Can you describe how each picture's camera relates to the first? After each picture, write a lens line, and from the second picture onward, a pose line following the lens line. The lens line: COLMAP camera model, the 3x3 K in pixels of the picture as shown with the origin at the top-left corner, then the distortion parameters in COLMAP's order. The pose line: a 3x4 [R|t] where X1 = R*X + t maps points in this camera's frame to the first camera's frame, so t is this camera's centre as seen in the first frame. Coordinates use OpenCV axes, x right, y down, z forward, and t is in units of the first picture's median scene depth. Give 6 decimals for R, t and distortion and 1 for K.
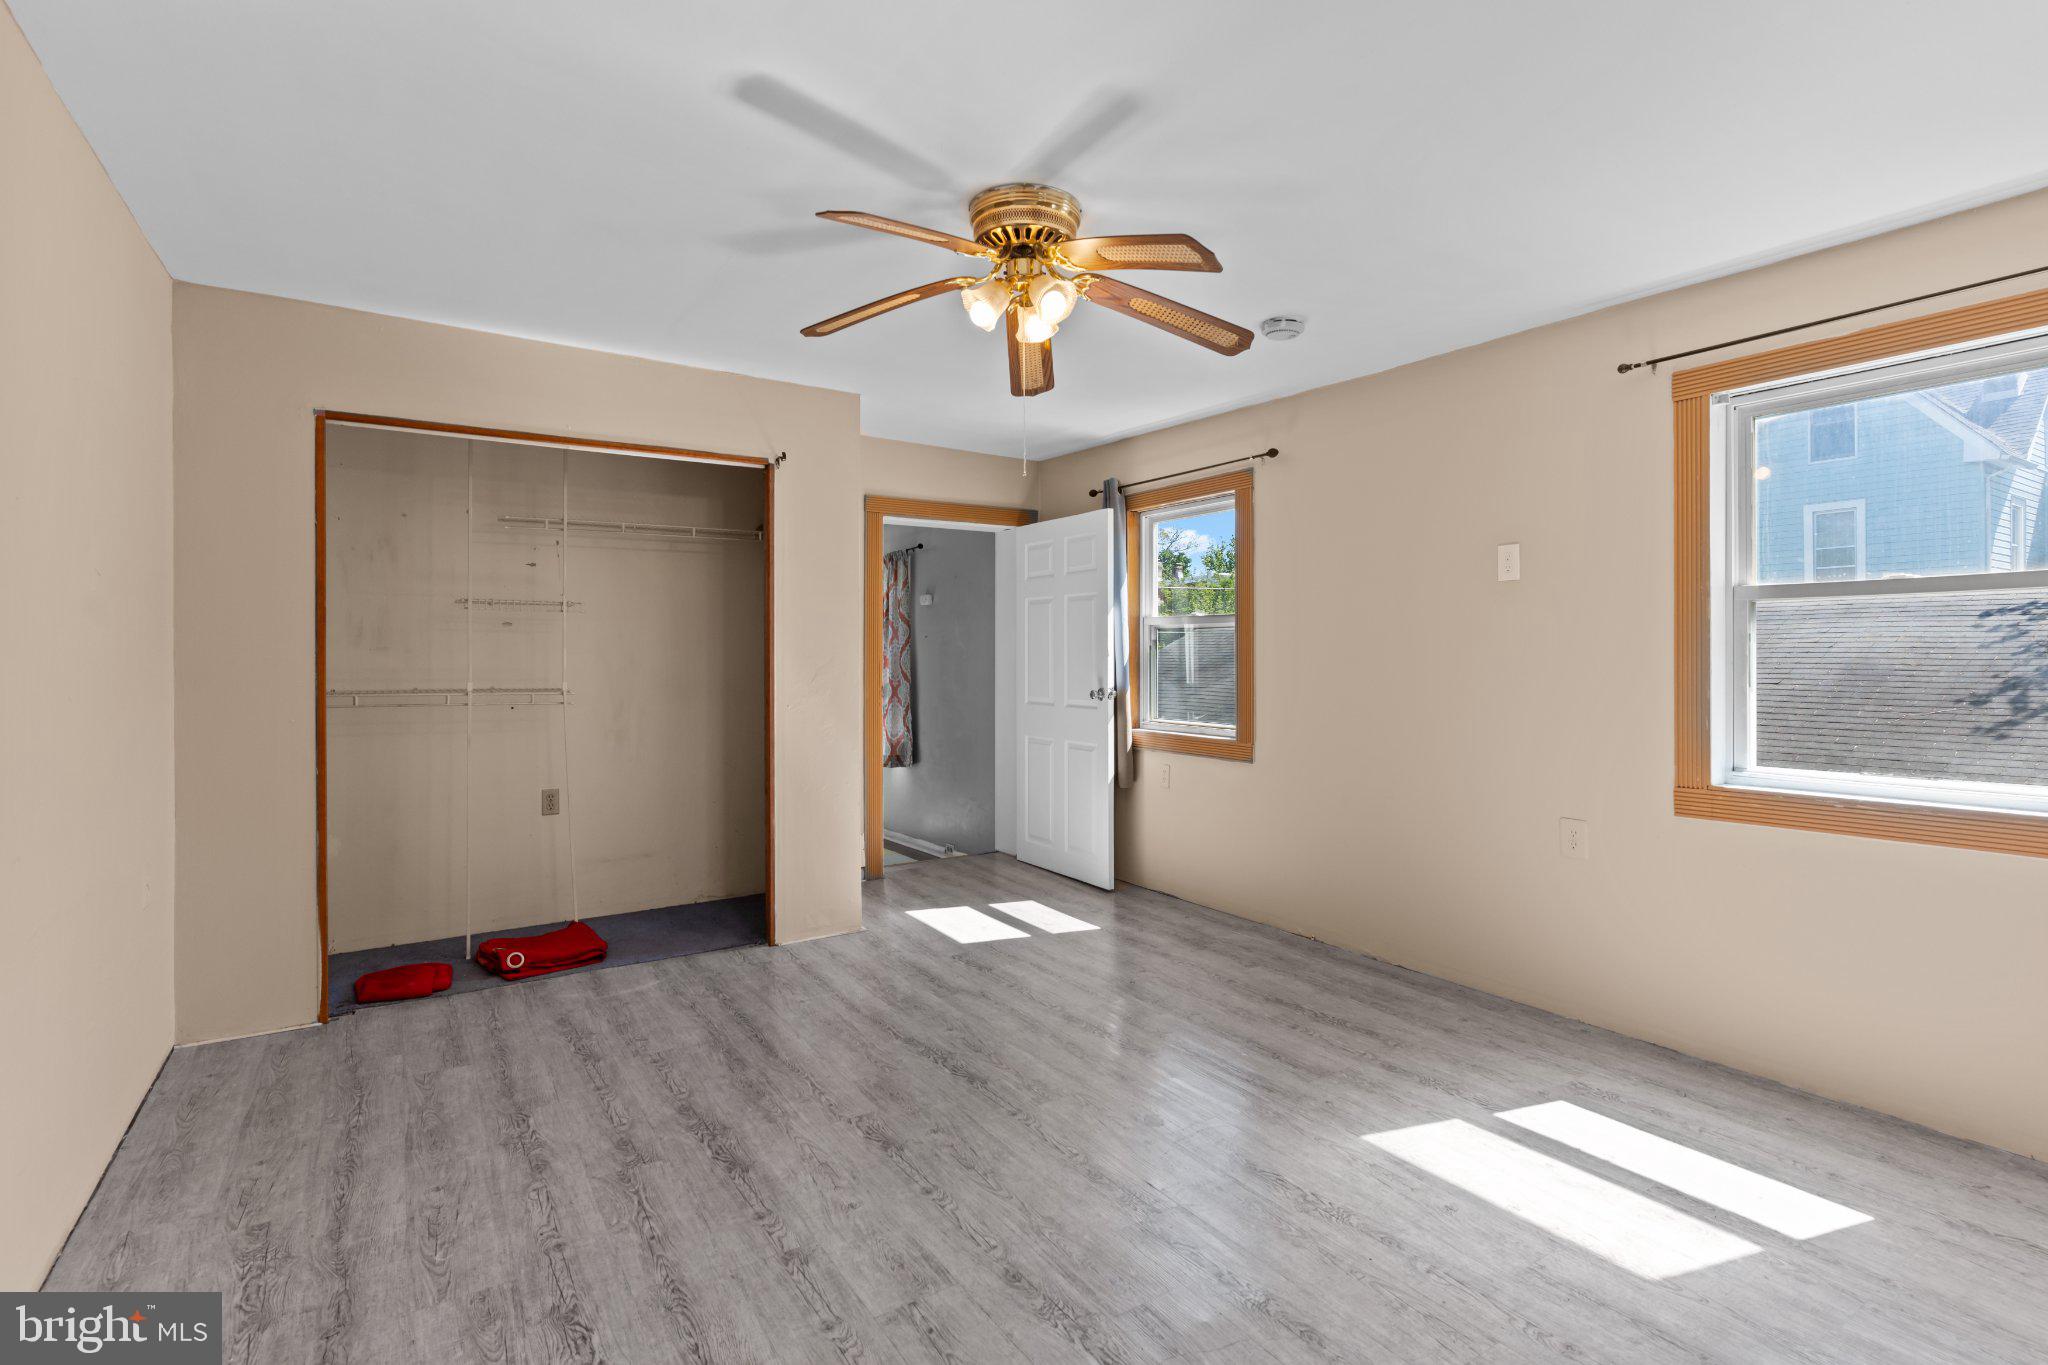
lens RADIAL K [[973.9, 0, 1023.1], [0, 973.9, 668.9], [0, 0, 1]] dist [-0.000579, 0.000019]
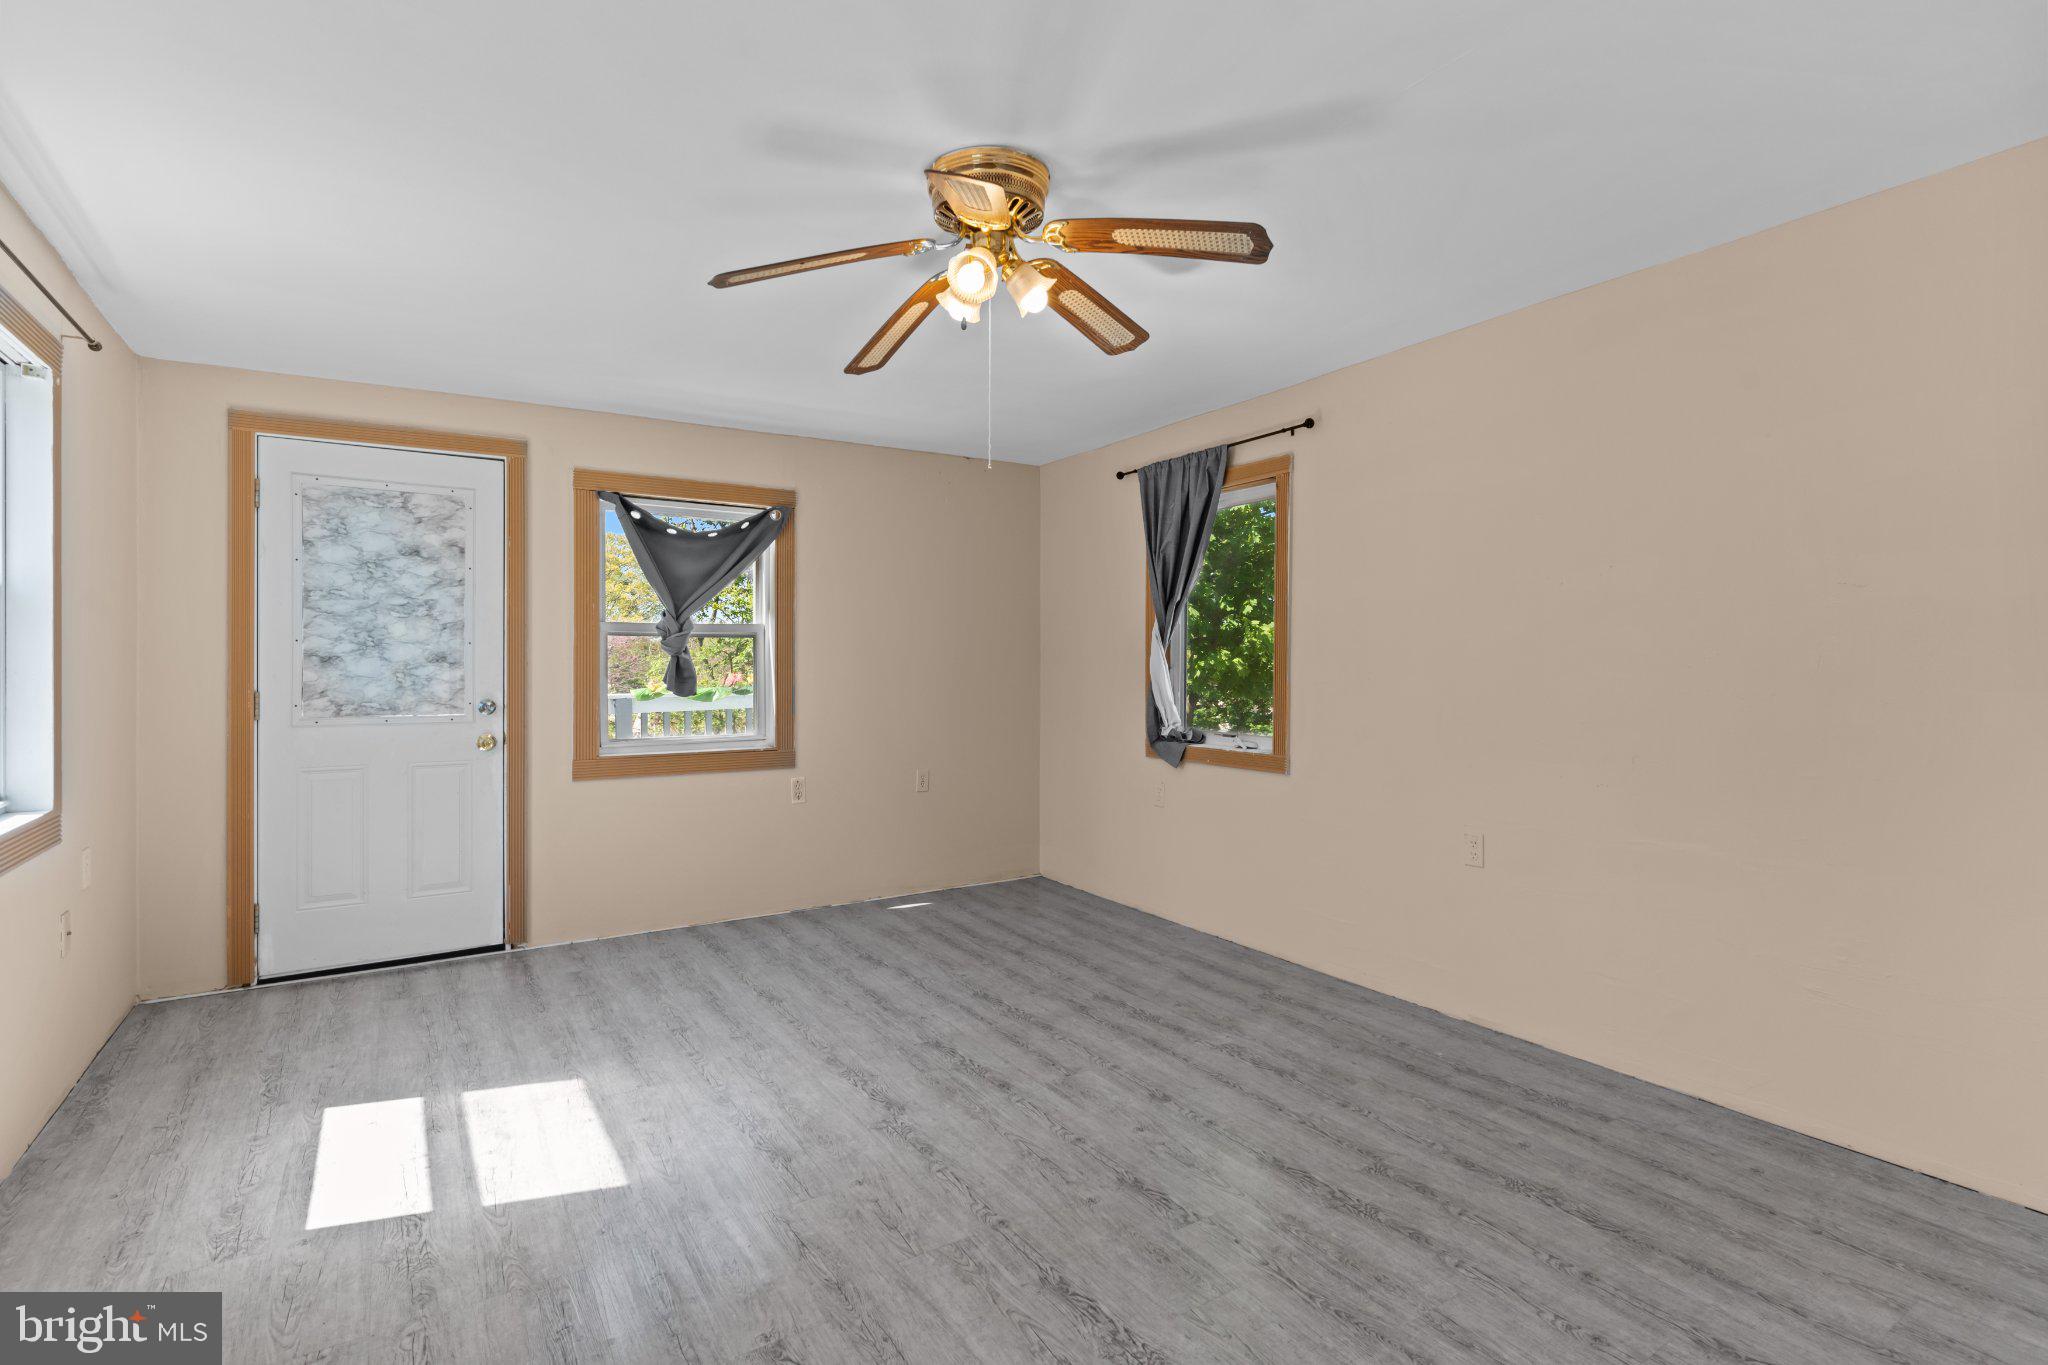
lens RADIAL K [[973.9, 0, 1024.4], [0, 973.9, 668.3], [0, 0, 1]] dist [-0.000579, 0.000019]
pose [[-0.999980, 0.001646, -0.006142, -0.026576], [0.001542, 0.999856, 0.016885, -0.026159], [0.006169, 0.016876, -0.999839, 1.985421]]
